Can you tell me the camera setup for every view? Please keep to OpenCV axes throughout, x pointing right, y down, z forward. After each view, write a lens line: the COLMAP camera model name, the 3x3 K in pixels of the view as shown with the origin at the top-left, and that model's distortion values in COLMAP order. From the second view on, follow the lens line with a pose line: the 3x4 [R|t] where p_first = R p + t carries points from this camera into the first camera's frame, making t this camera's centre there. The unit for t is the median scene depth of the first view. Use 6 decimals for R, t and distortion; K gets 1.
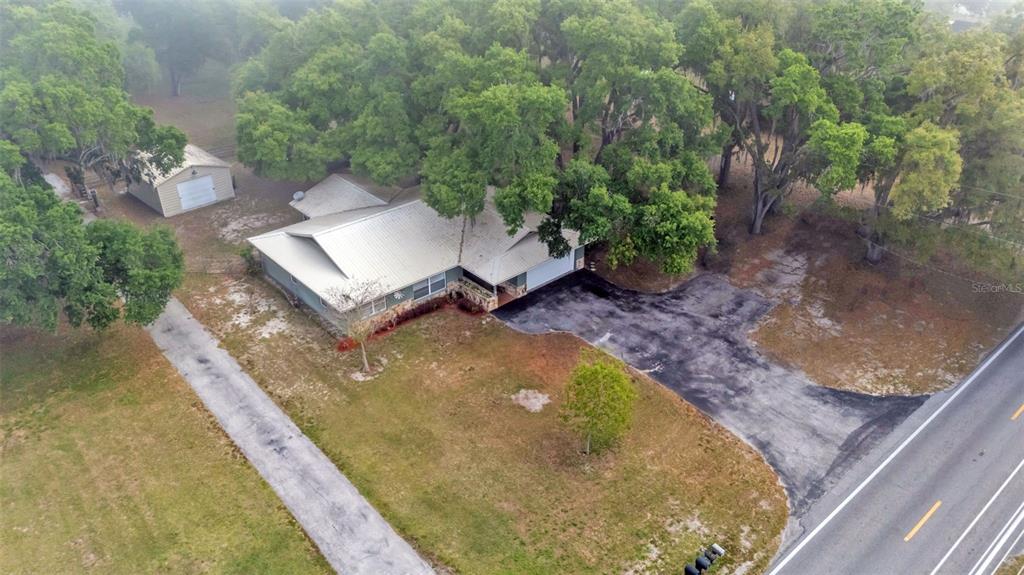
lens RADIAL K [[775.1, 0, 512.0], [0, 775.1, 287.5], [0, 0, 1]] dist [0.034870, -0.003671]
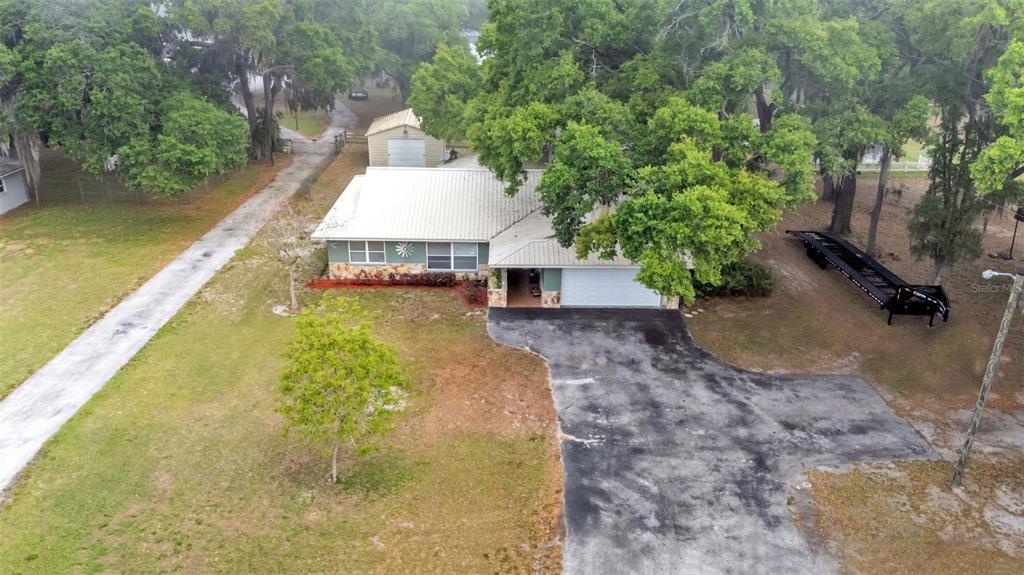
lens RADIAL K [[775.1, 0, 512.0], [0, 775.1, 287.5], [0, 0, 1]] dist [0.034870, -0.003671]
pose [[0.753398, 0.256434, -0.605502, 0.441444], [-0.352412, 0.934877, -0.042563, 0.039809], [0.555155, 0.245453, 0.794705, 0.453419]]
